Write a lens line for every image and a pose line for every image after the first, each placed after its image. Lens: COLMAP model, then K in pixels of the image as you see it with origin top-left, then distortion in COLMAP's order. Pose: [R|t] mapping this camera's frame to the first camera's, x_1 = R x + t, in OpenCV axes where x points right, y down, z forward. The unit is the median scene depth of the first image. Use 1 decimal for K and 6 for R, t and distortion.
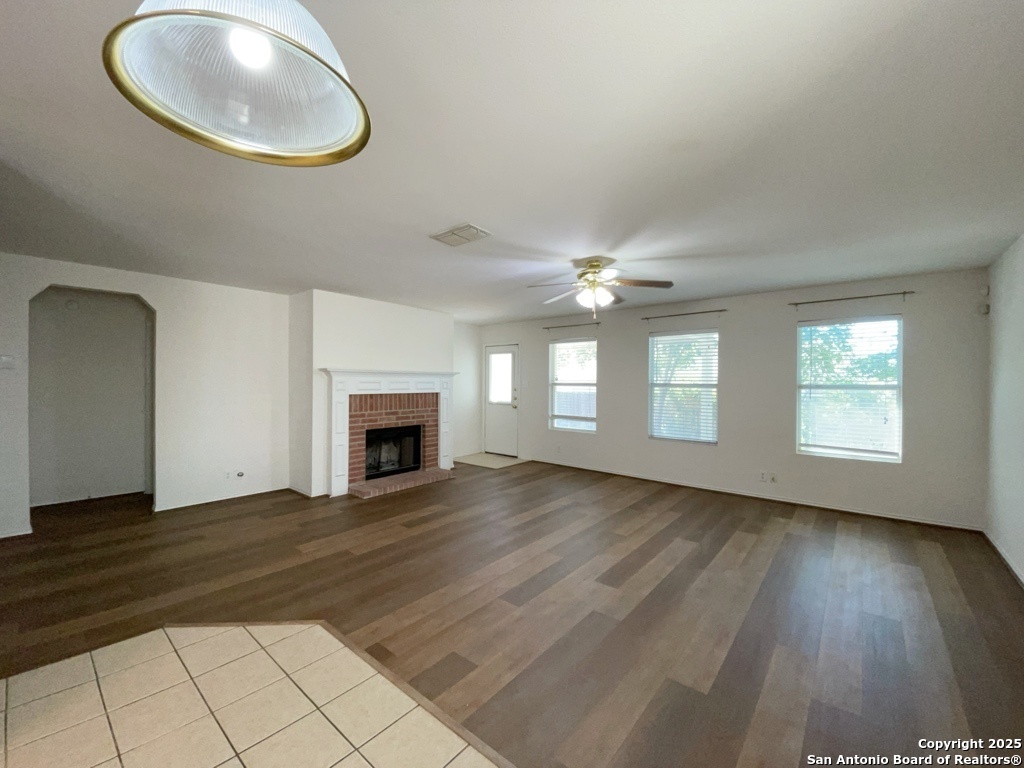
lens RADIAL K [[417.9, 0, 513.3], [0, 417.9, 382.7], [0, 0, 1]] dist [0.026348, -0.000083]
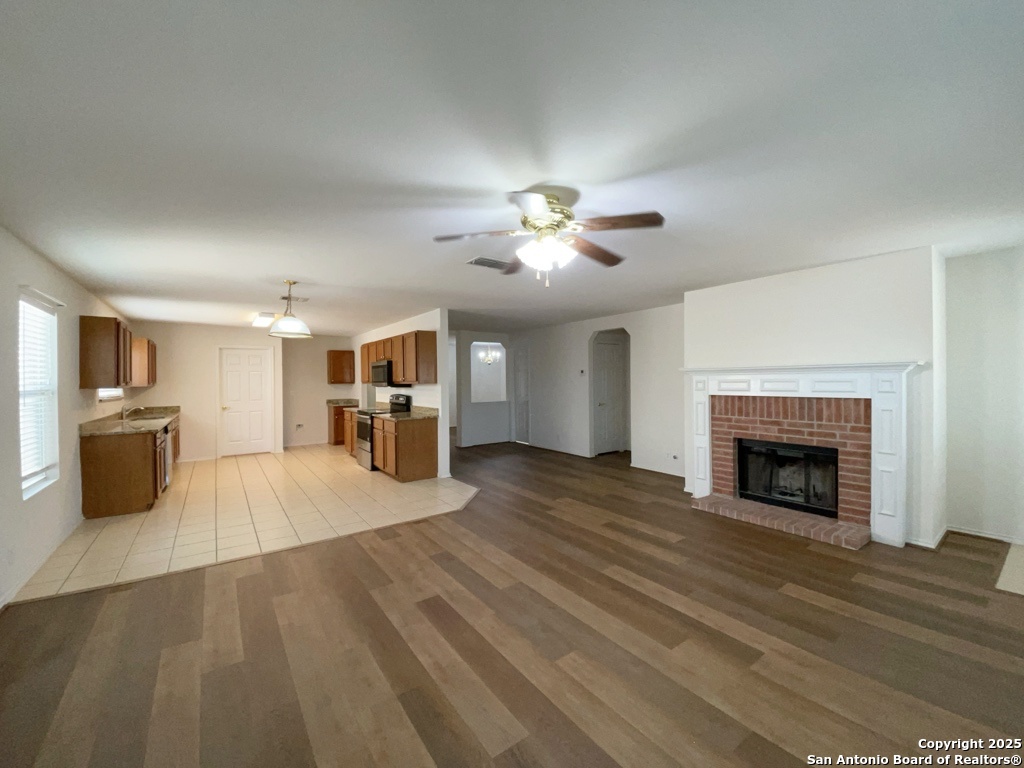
lens RADIAL K [[417.9, 0, 513.3], [0, 417.9, 382.7], [0, 0, 1]] dist [0.026348, -0.000083]
pose [[-0.259770, 0.001730, -0.965669, 0.594867], [0.004205, 0.999991, 0.000660, -0.001359], [0.965661, -0.003889, -0.259775, 0.792396]]
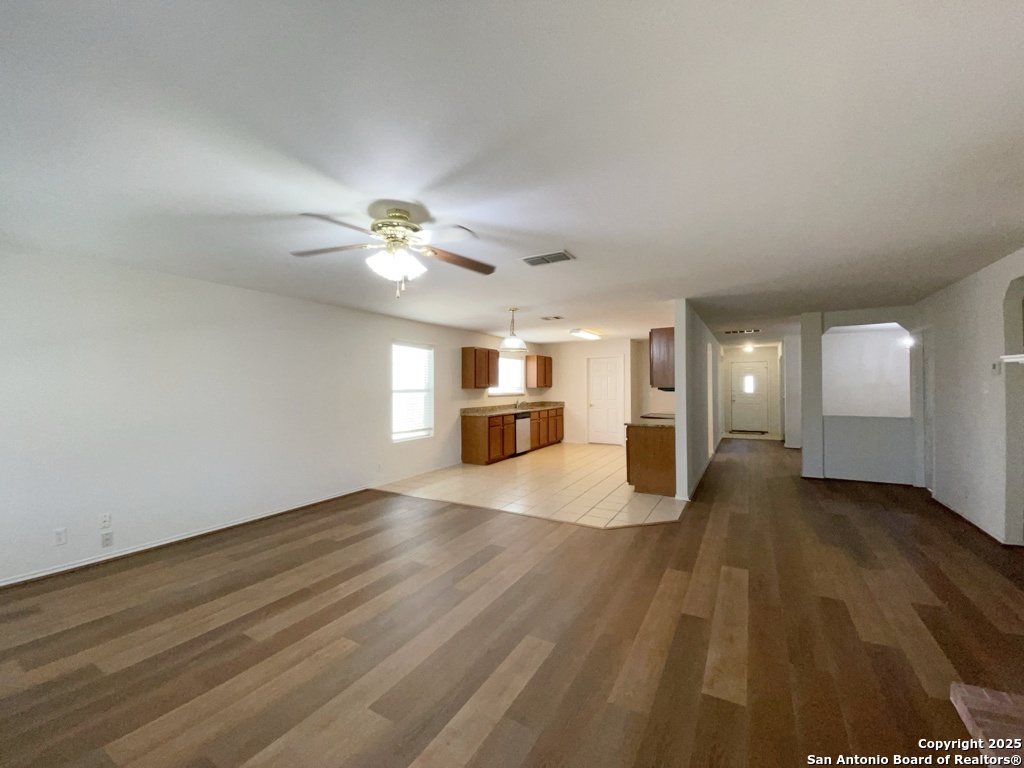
lens RADIAL K [[413.3, 0, 503.6], [0, 413.3, 383.1], [0, 0, 1]] dist [-0.002196, -0.000258]
pose [[-0.988397, -0.000610, -0.151891, 0.090600], [0.000042, 0.999991, -0.004290, -0.006752], [0.151893, -0.004246, -0.988388, 1.193111]]
